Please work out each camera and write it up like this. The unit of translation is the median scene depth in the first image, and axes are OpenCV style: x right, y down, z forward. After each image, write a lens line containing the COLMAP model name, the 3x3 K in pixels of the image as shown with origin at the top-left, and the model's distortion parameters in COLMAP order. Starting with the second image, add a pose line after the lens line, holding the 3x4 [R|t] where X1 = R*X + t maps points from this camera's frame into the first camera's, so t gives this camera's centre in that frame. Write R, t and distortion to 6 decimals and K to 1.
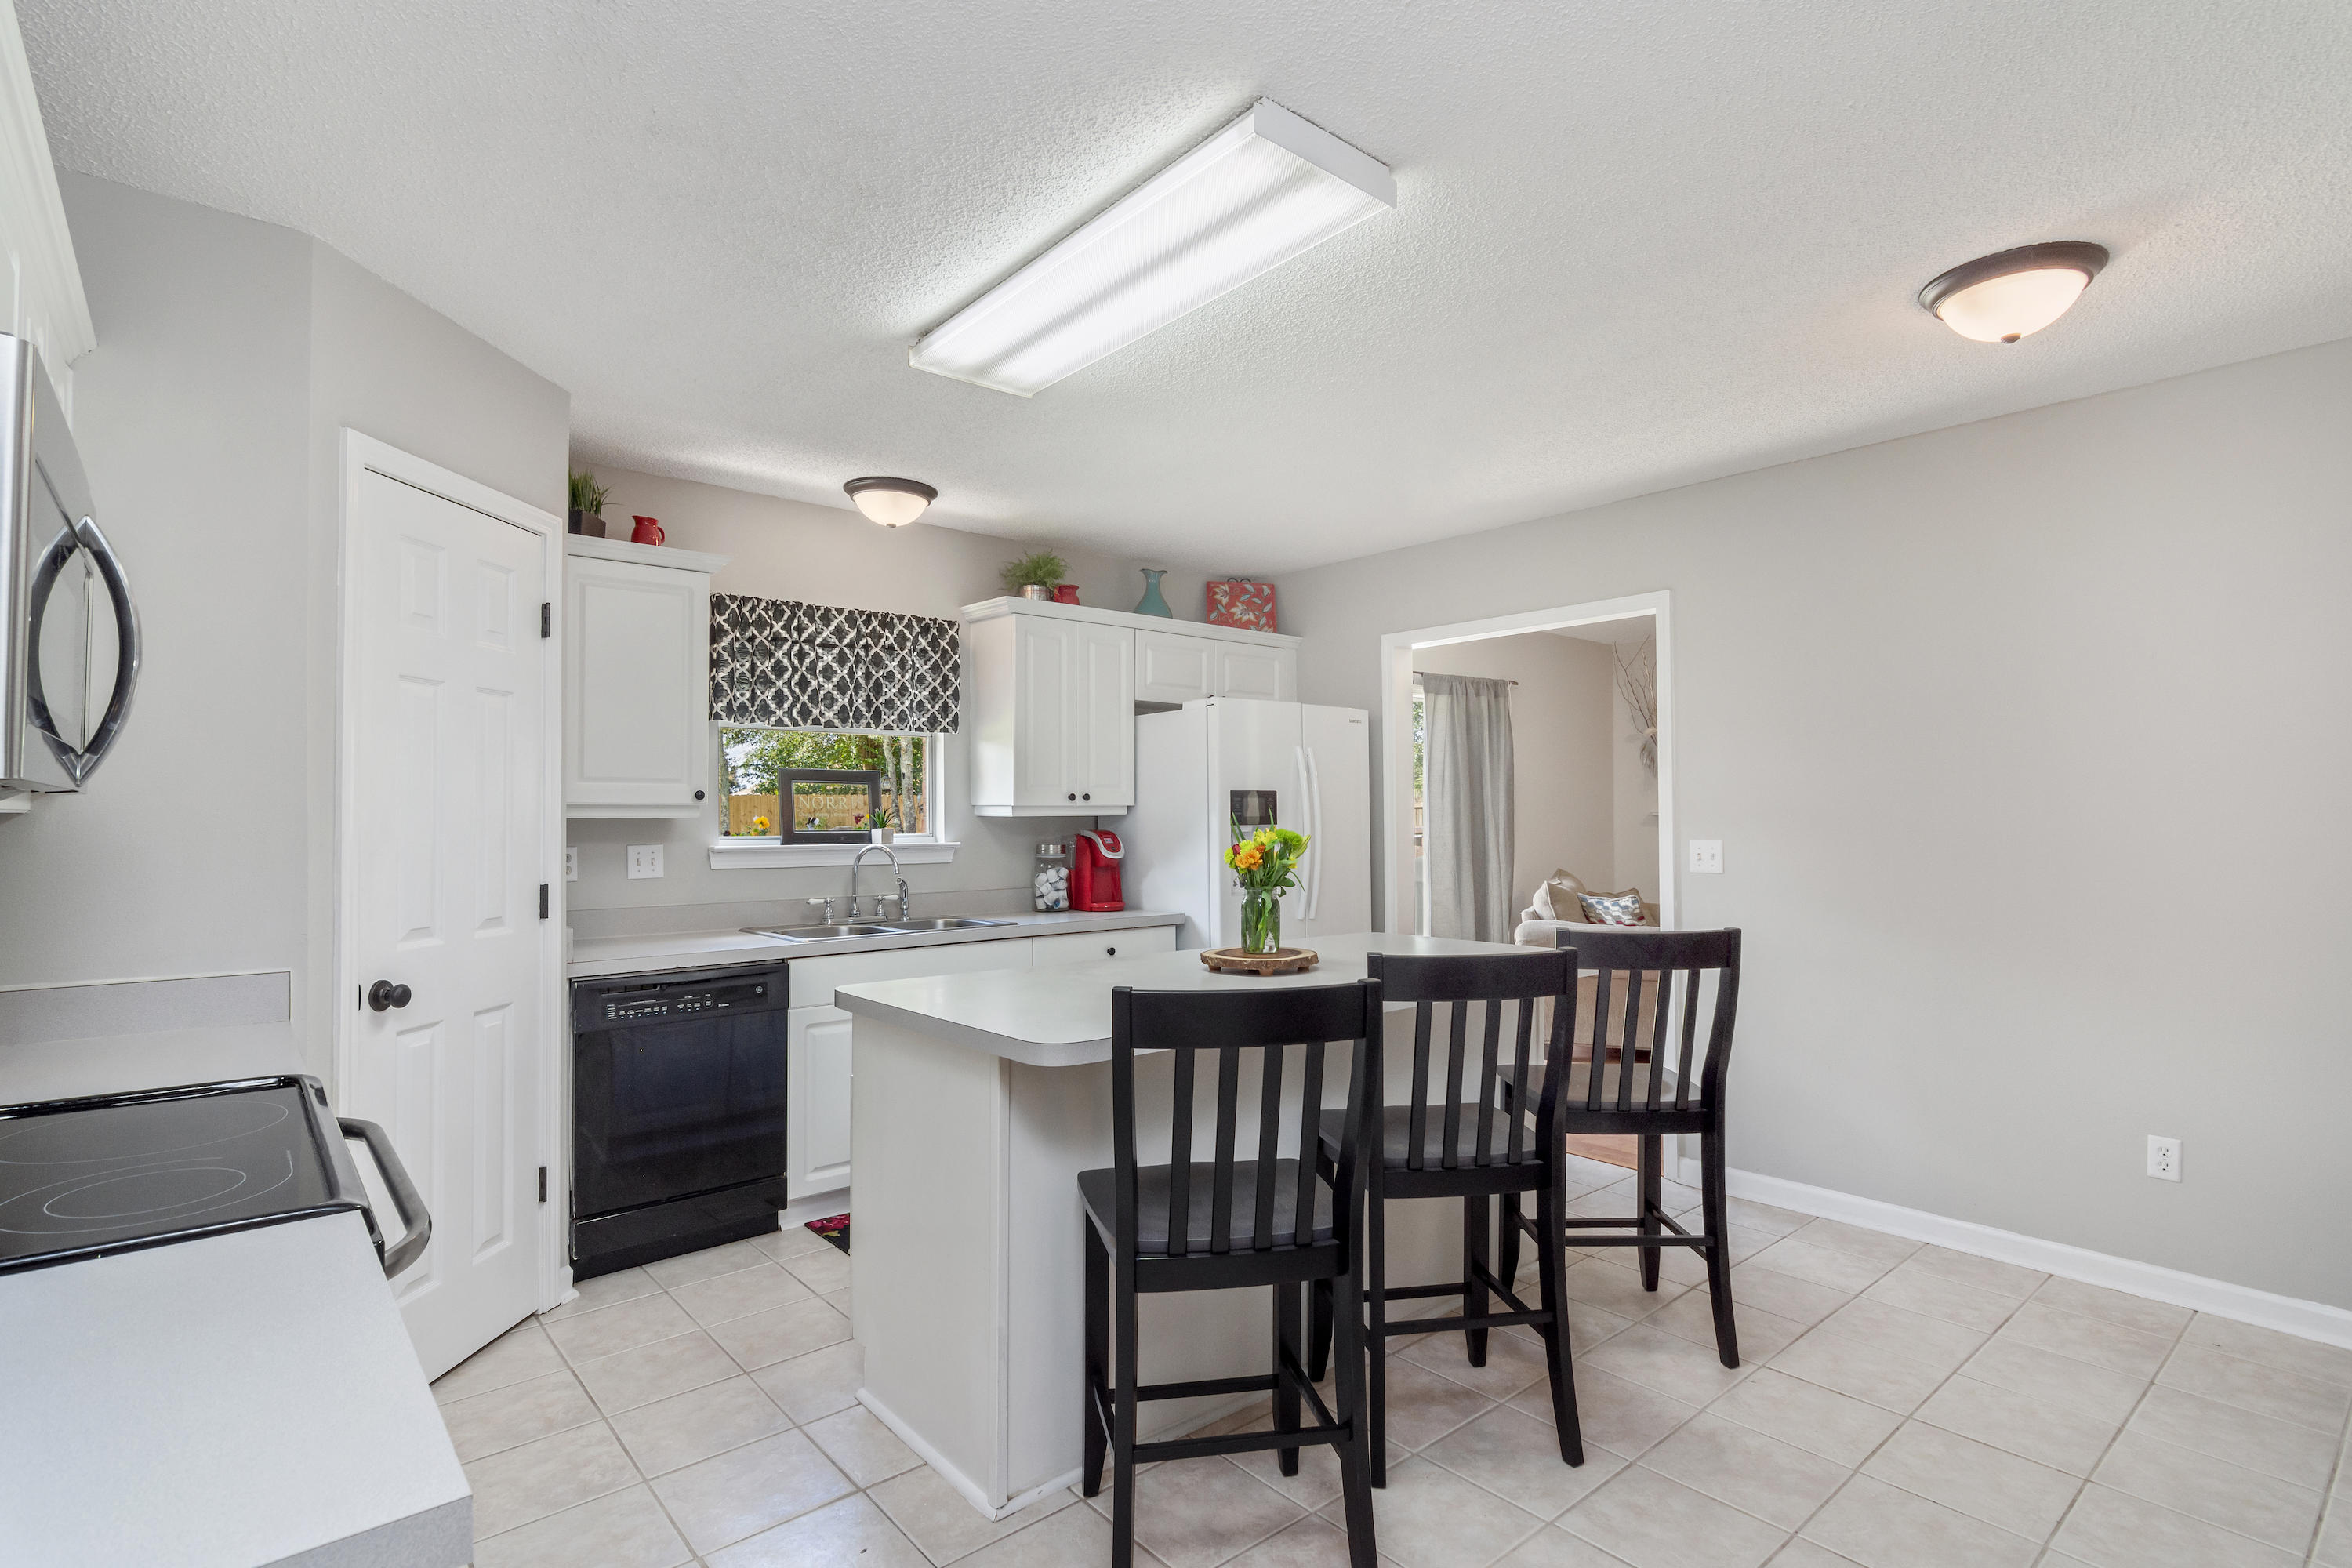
lens RADIAL K [[1131.9, 0, 1169.4], [0, 1131.9, 778.1], [0, 0, 1]] dist [-0.001649, -0.000272]
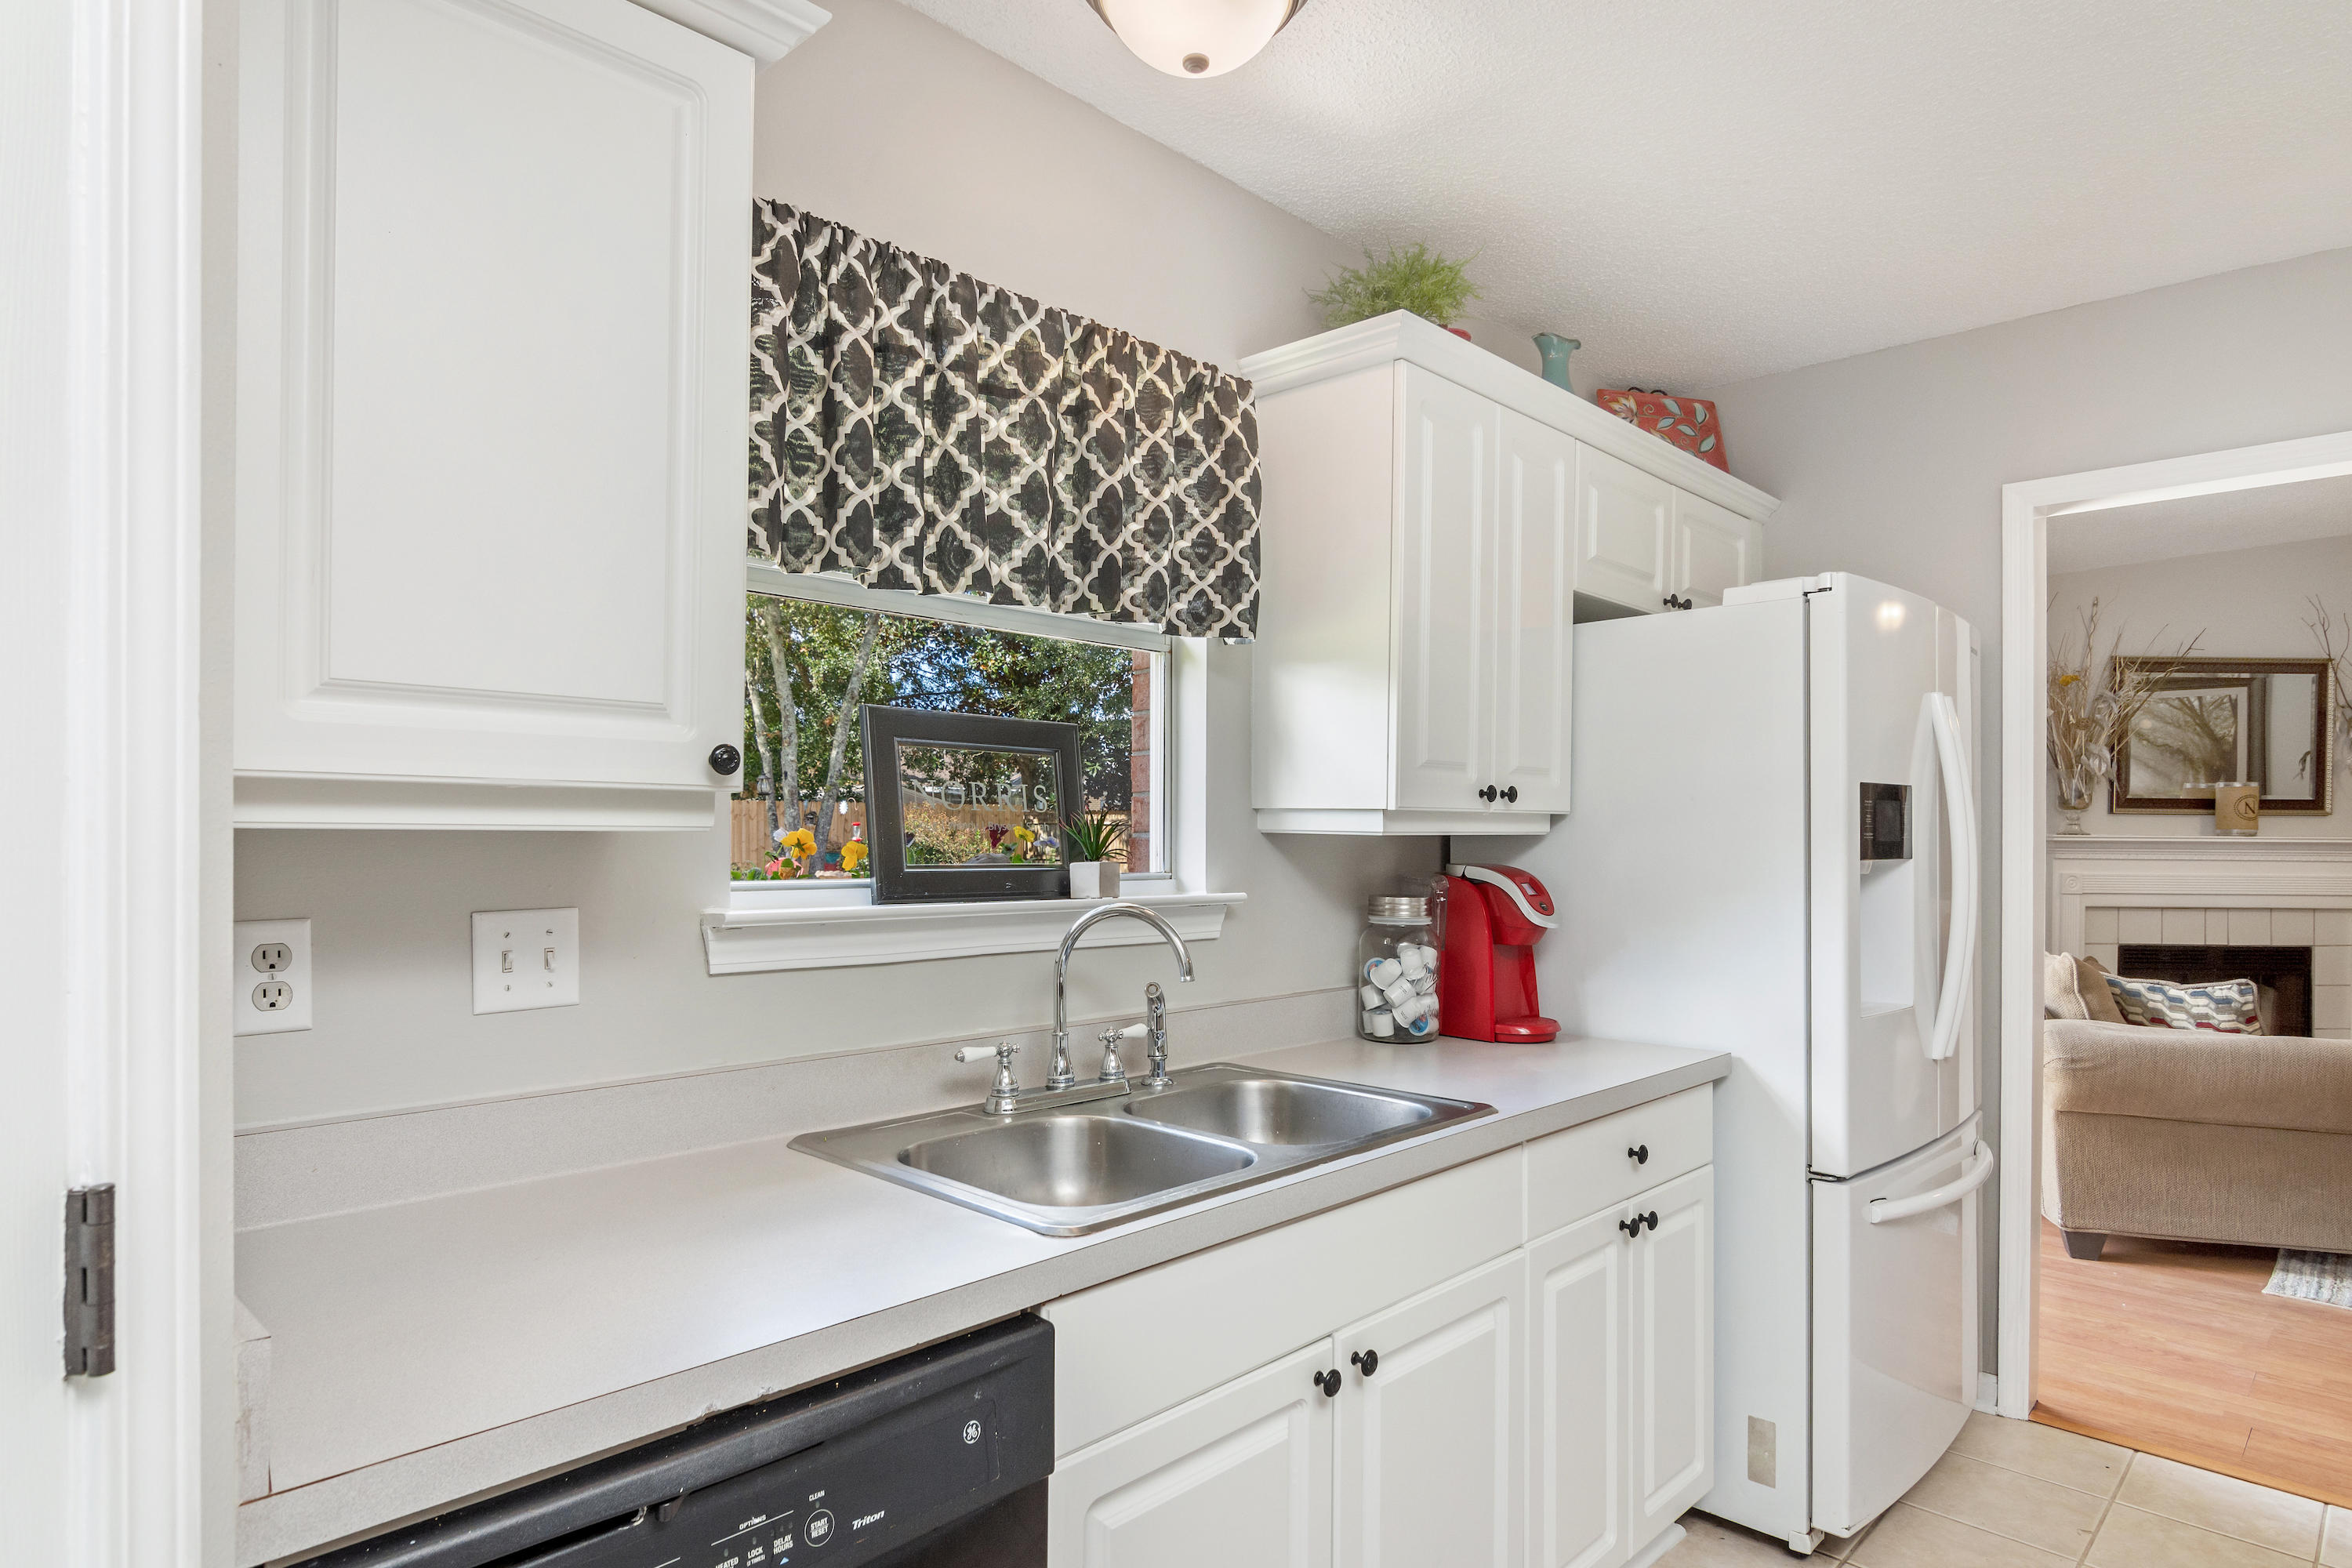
lens RADIAL K [[1288.9, 0, 1174.3], [0, 1288.9, 805.7], [0, 0, 1]] dist [0.001411, 0.001634]
pose [[0.994672, 0.012294, 0.102354, -0.278487], [-0.013551, 0.999841, 0.011595, 0.018507], [-0.102196, -0.012920, 0.994680, 0.538234]]
